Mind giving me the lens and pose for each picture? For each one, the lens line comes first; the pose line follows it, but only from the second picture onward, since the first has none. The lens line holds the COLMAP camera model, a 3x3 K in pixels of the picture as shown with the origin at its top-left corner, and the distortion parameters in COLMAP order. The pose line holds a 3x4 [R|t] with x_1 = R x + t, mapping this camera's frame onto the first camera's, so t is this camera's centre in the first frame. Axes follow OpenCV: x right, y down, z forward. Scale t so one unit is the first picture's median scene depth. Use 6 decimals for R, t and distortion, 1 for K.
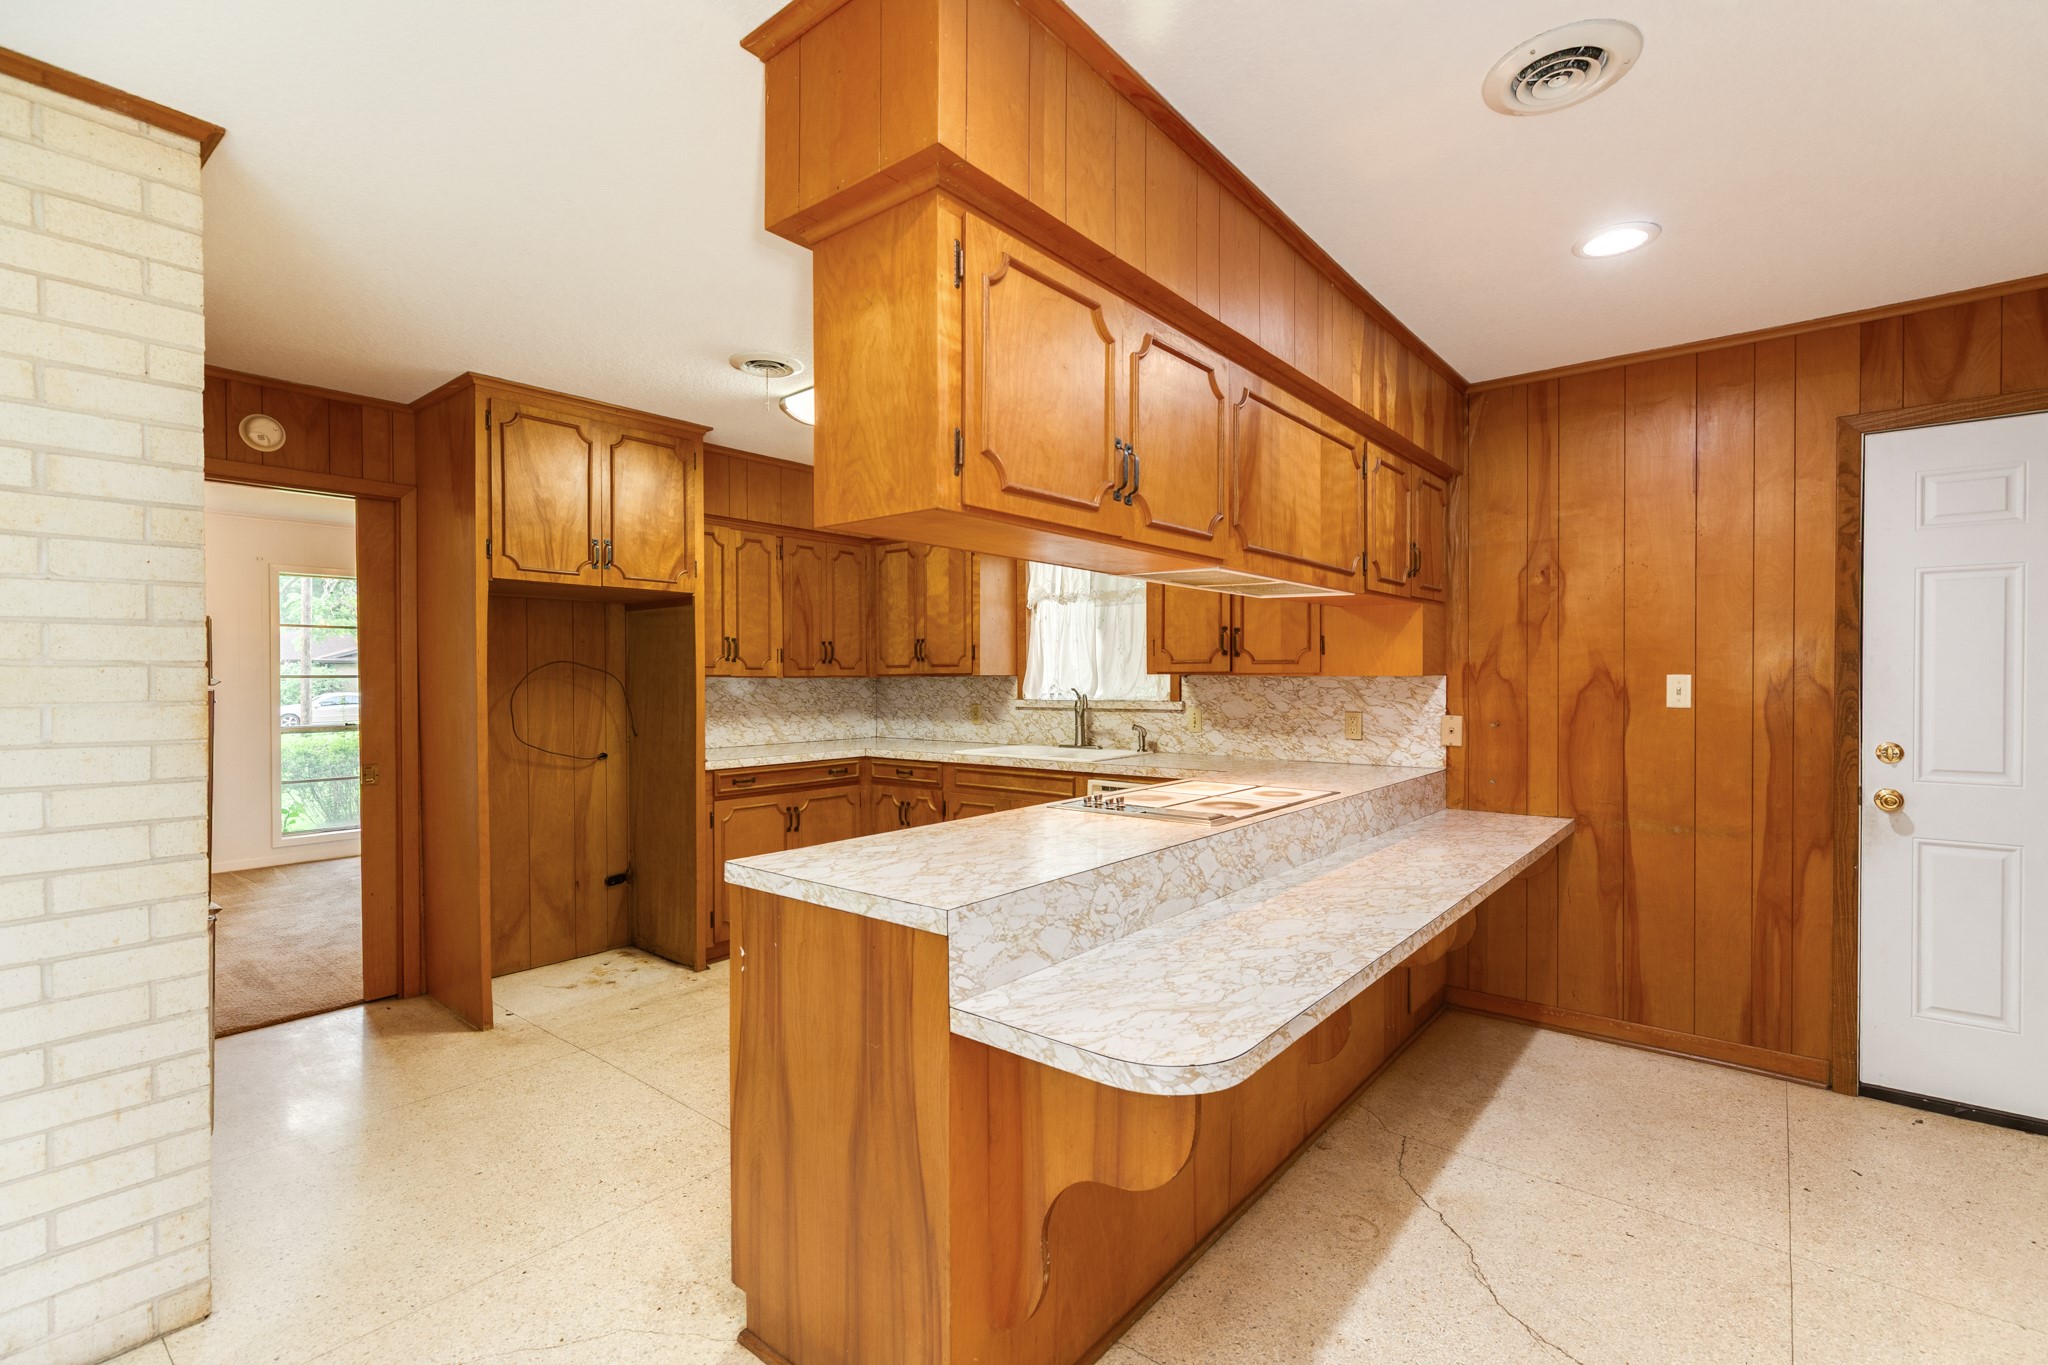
lens RADIAL K [[920.0, 0, 1025.4], [0, 920.0, 681.6], [0, 0, 1]] dist [0.004500, -0.000259]
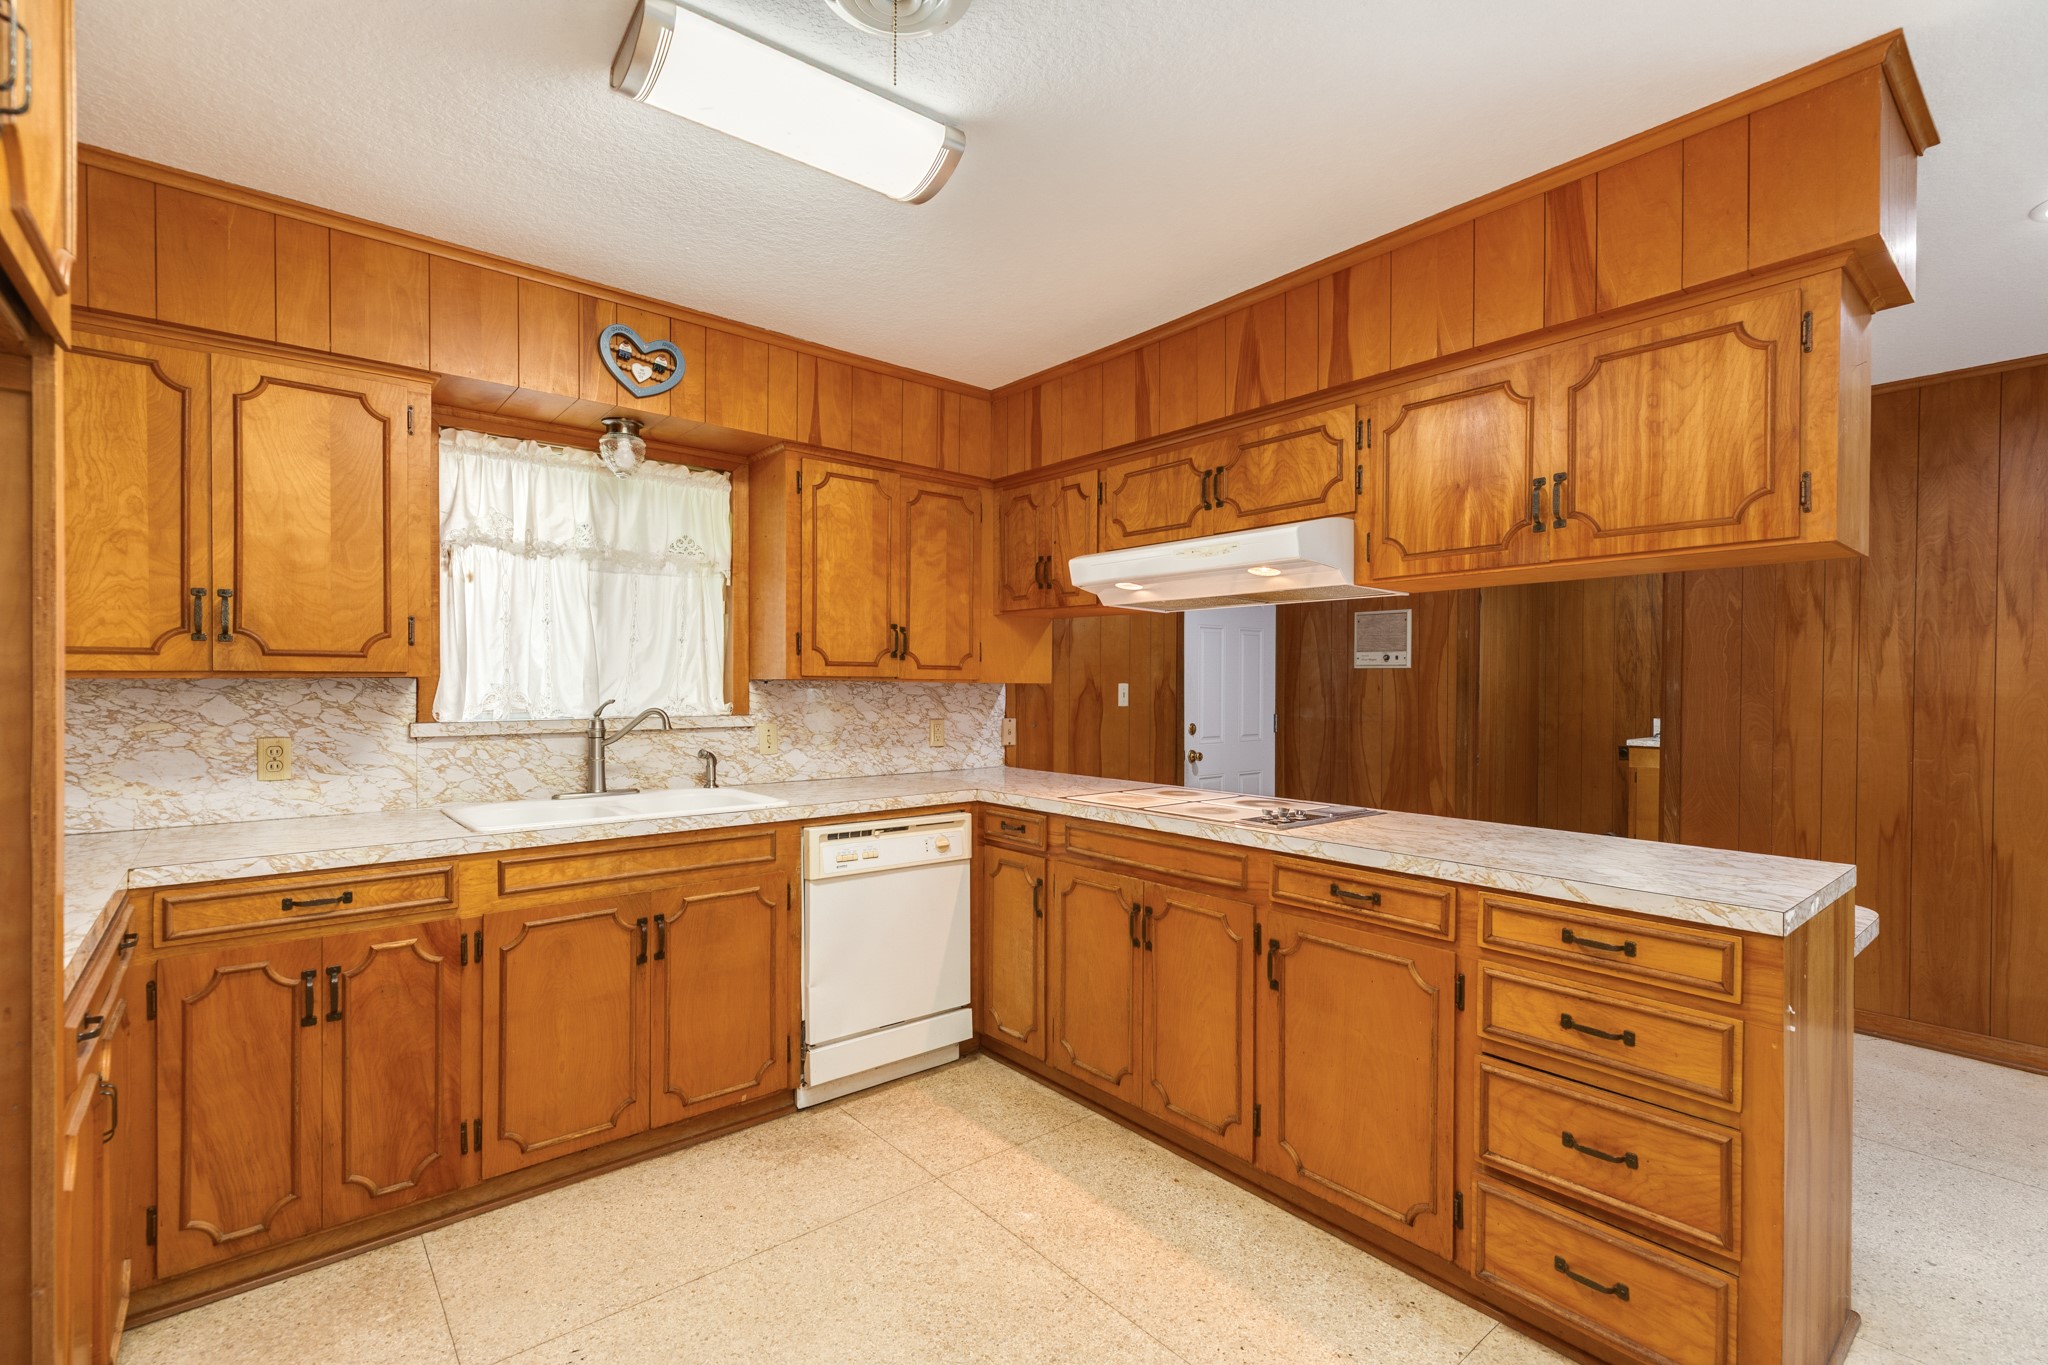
lens RADIAL K [[920.0, 0, 1022.9], [0, 920.0, 689.4], [0, 0, 1]] dist [0.004500, -0.000259]
pose [[0.183370, -0.002971, 0.983039, -0.588073], [-0.000491, 0.999995, 0.003114, -0.002227], [-0.983044, -0.001053, 0.183368, 0.708421]]
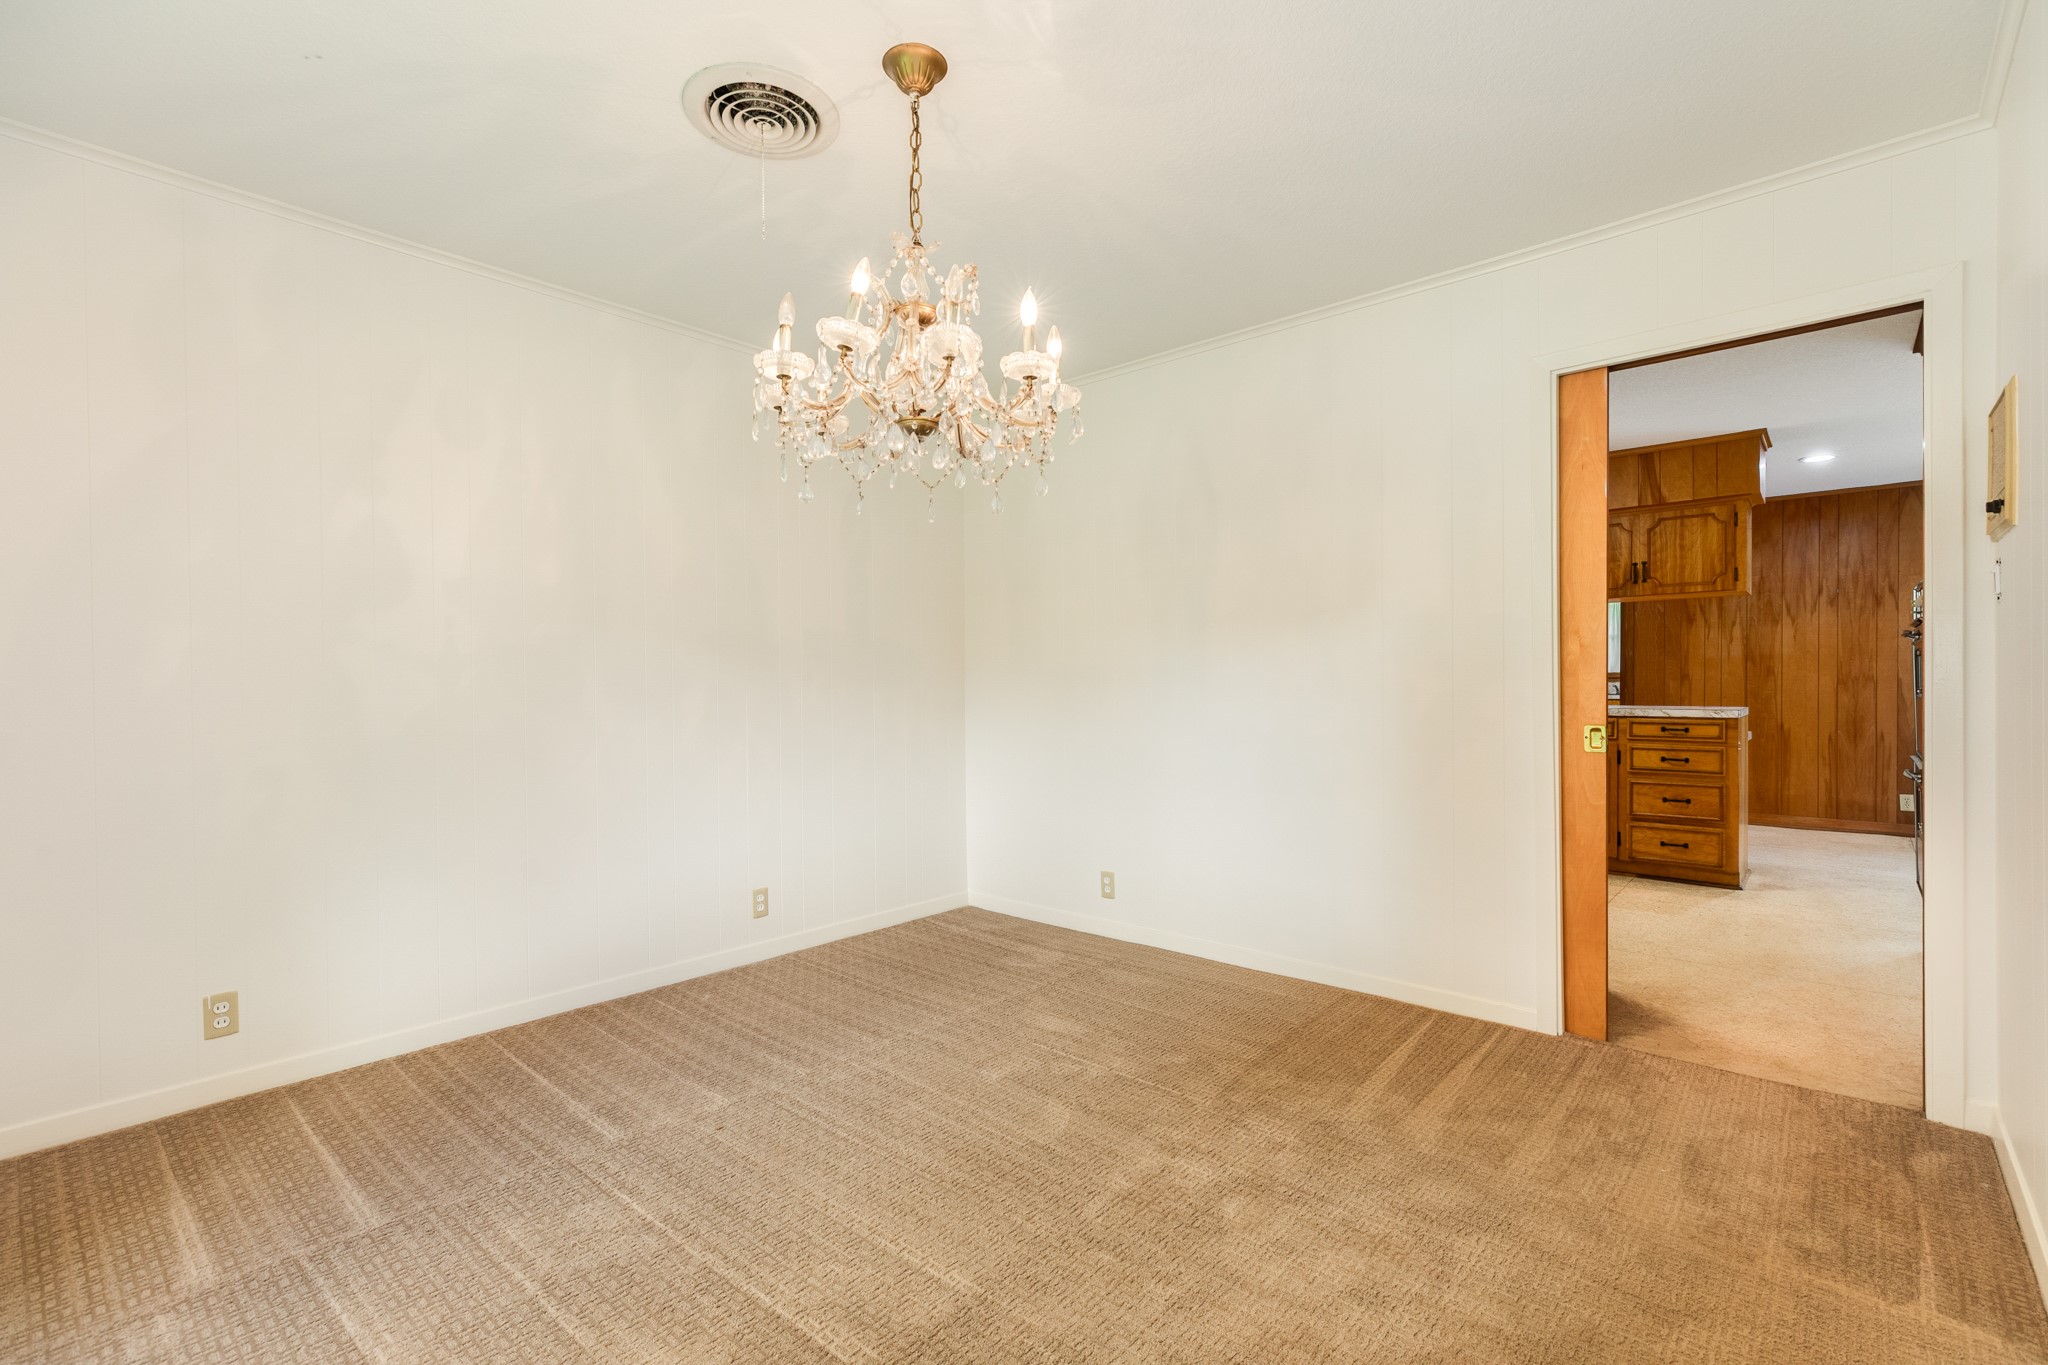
lens RADIAL K [[920.0, 0, 1023.2], [0, 920.0, 682.3], [0, 0, 1]] dist [0.004500, -0.000259]
pose [[0.040522, -0.002362, 0.999176, -1.300842], [0.008373, 0.999963, 0.002024, 0.037999], [-0.999144, 0.008284, 0.040540, 1.275896]]
